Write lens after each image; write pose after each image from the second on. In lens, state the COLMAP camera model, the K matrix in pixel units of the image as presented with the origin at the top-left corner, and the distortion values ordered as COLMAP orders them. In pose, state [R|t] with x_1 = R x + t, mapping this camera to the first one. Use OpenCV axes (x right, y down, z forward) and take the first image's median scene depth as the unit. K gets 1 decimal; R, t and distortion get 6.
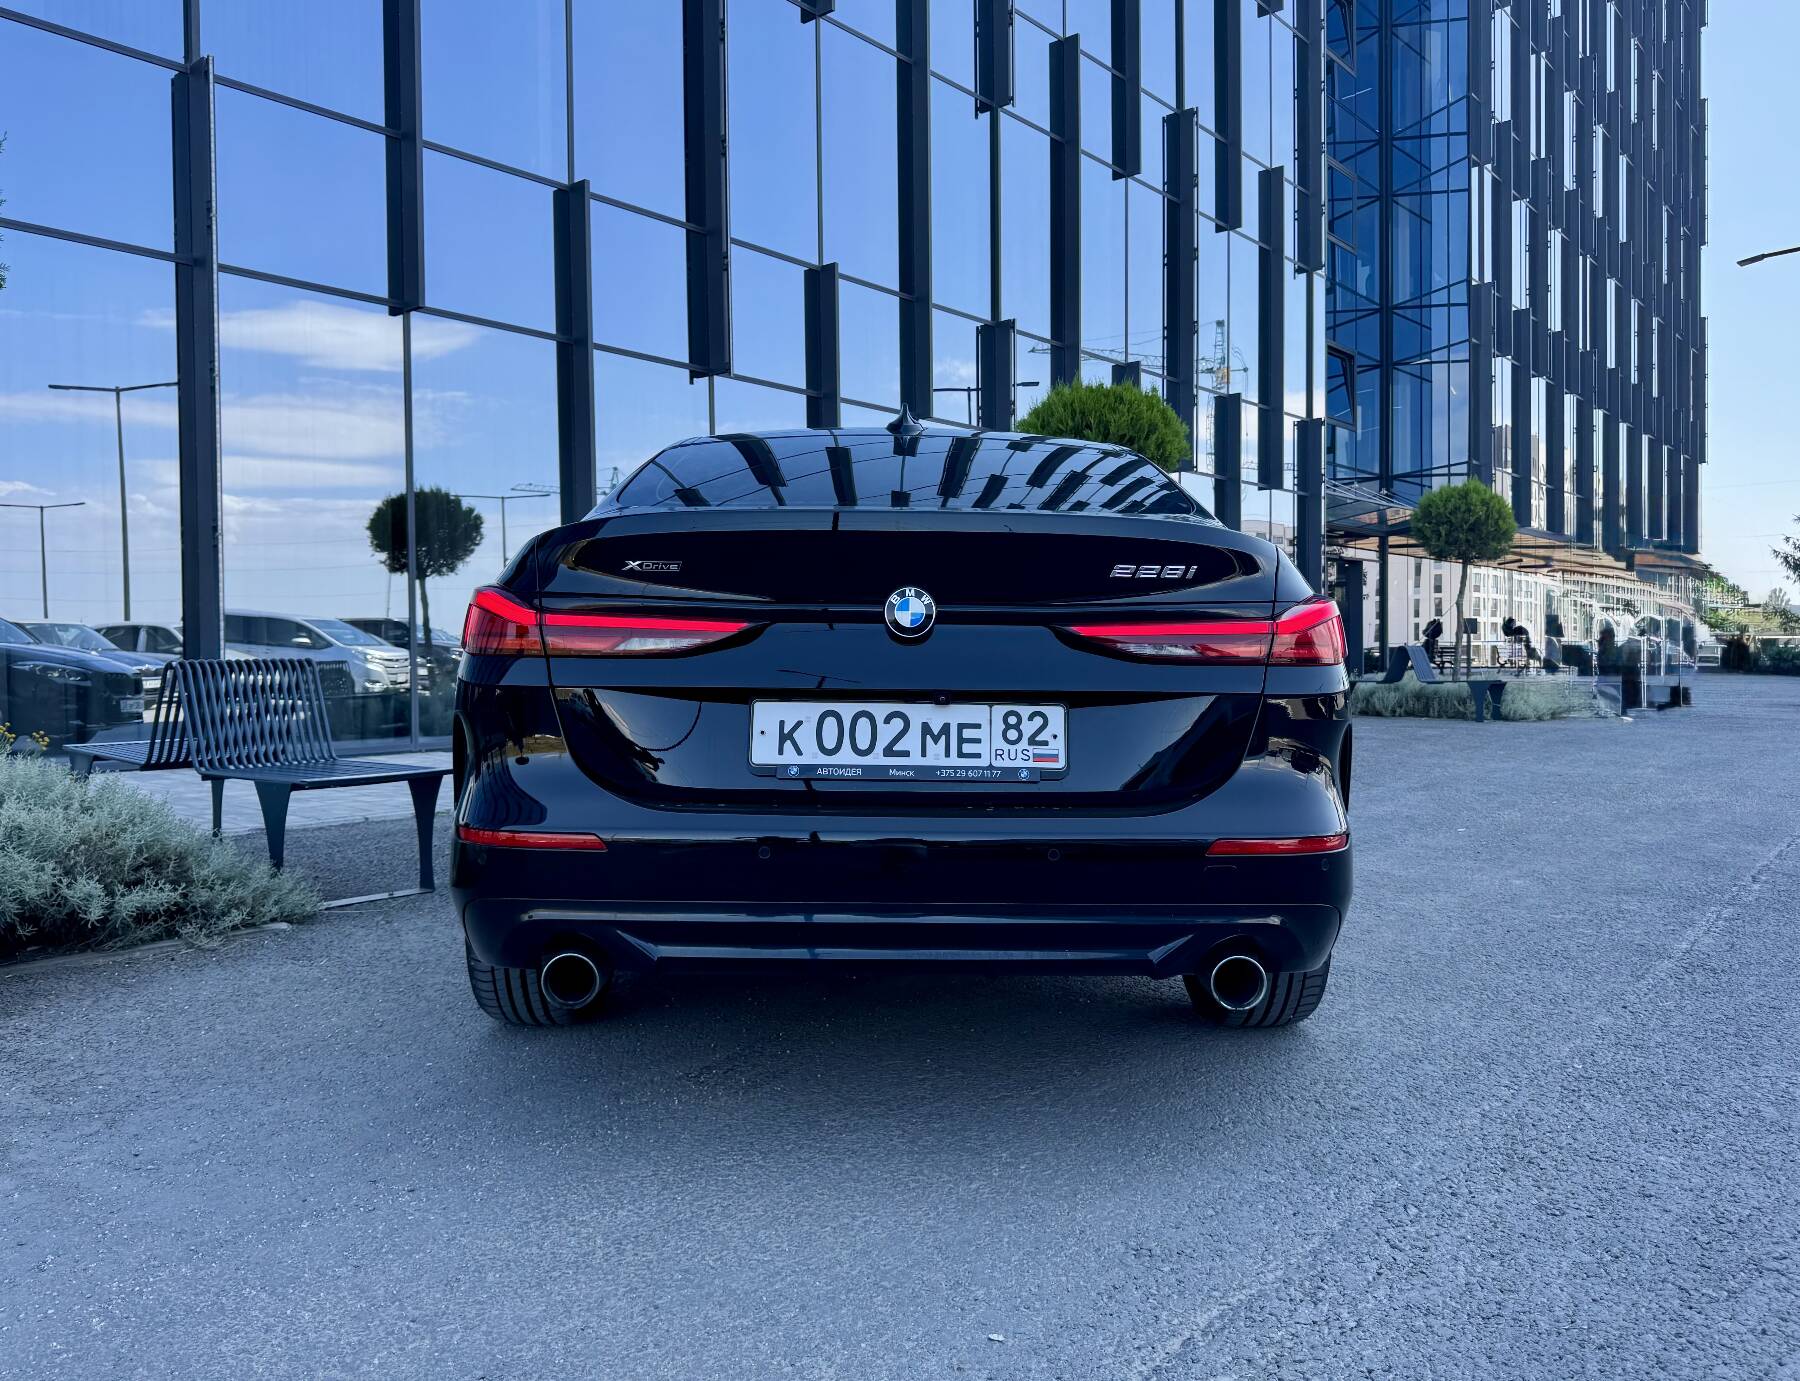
lens RADIAL K [[1351.9, 0, 901.3], [0, 1351.9, 673.2], [0, 0, 1]] dist [0.028724, -0.002282]
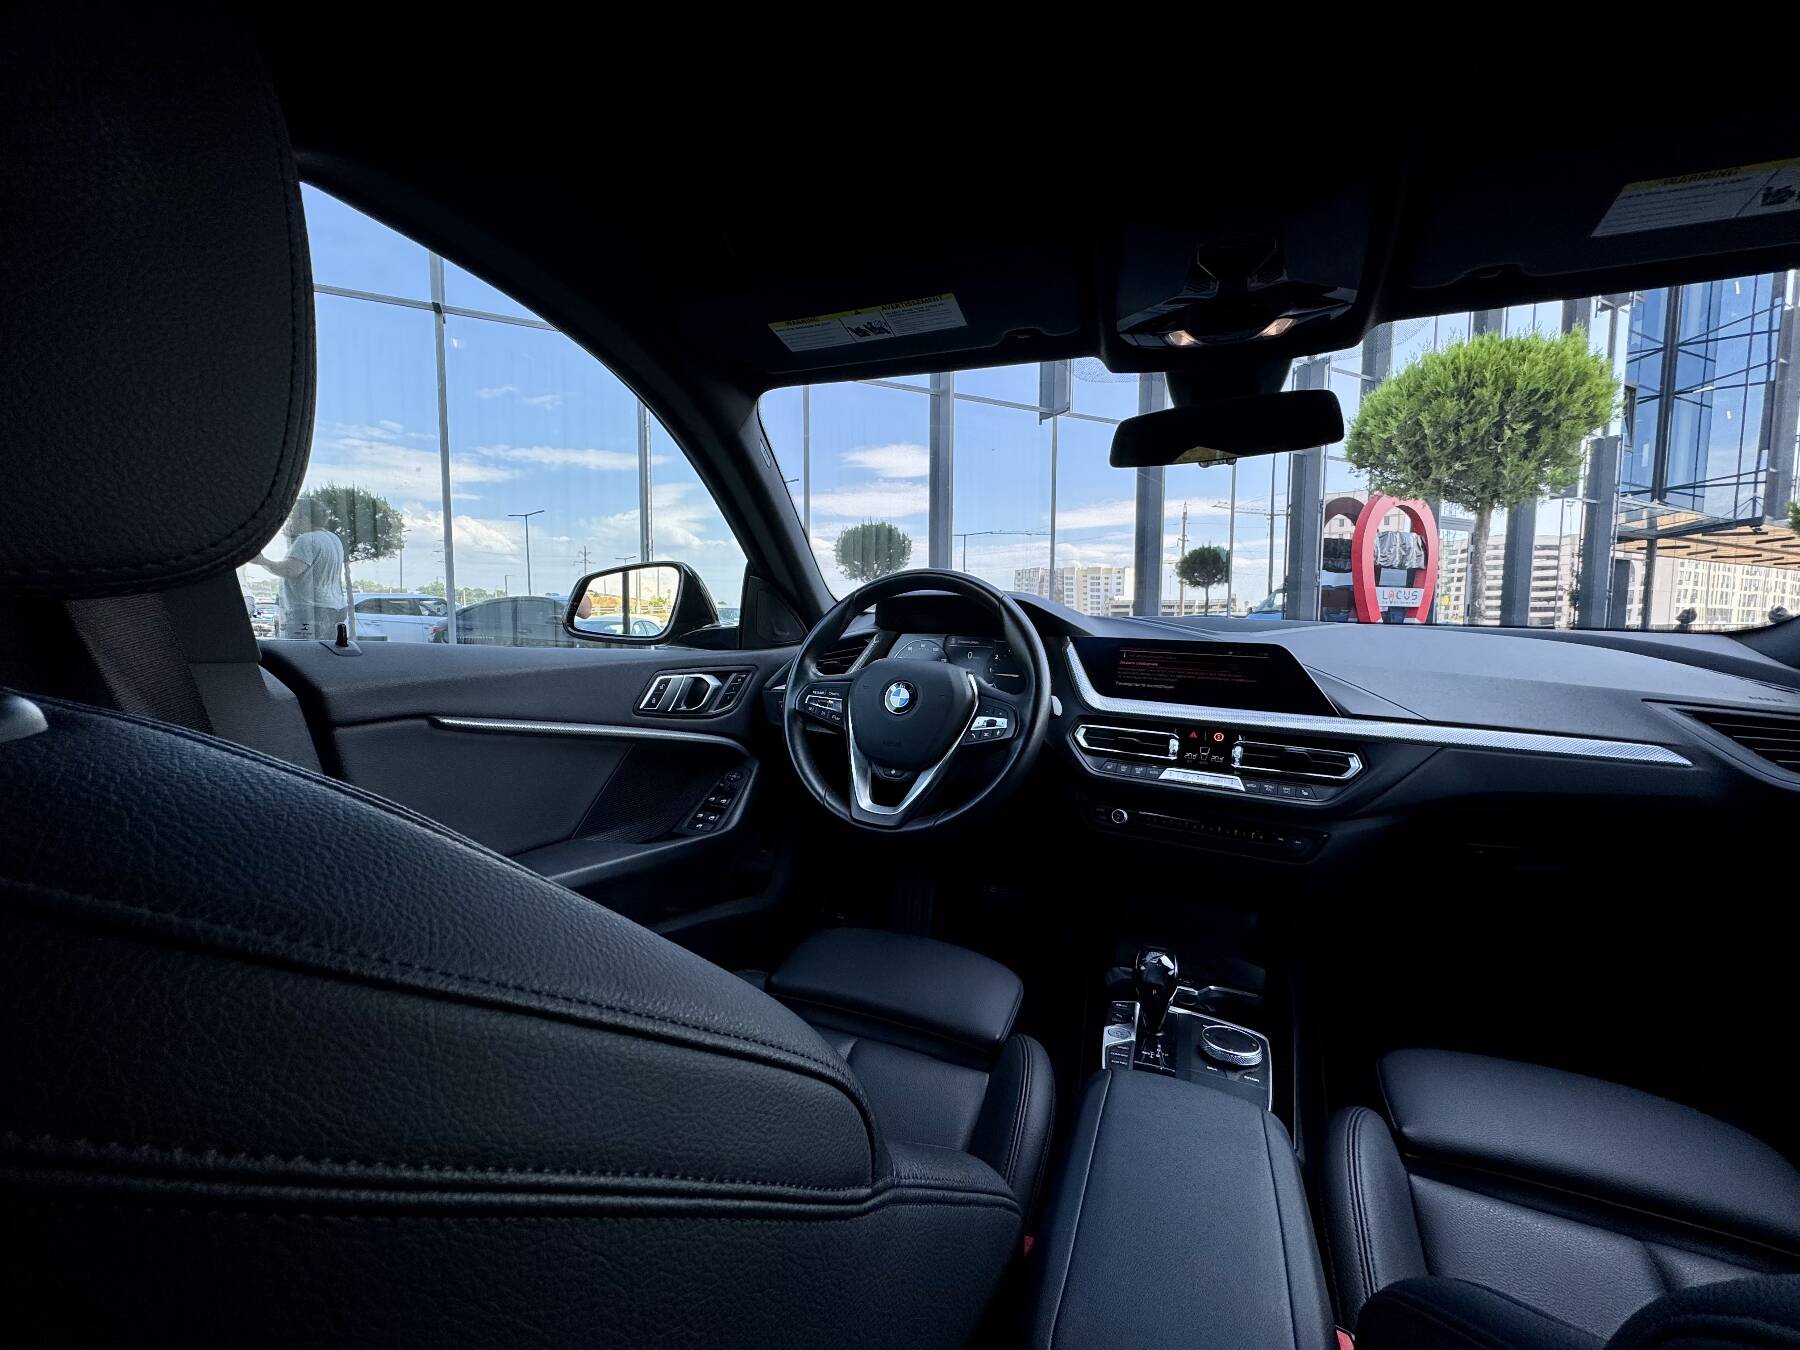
lens RADIAL K [[718.4, 0, 900.0], [0, 718.4, 675.0], [0, 0, 1]] dist [0.000772, 0.000009]
pose [[0.916454, 0.042303, -0.397898, 0.000082], [-0.018000, 0.997748, 0.064618, -0.009650], [0.399736, -0.052057, 0.915151, 0.139459]]
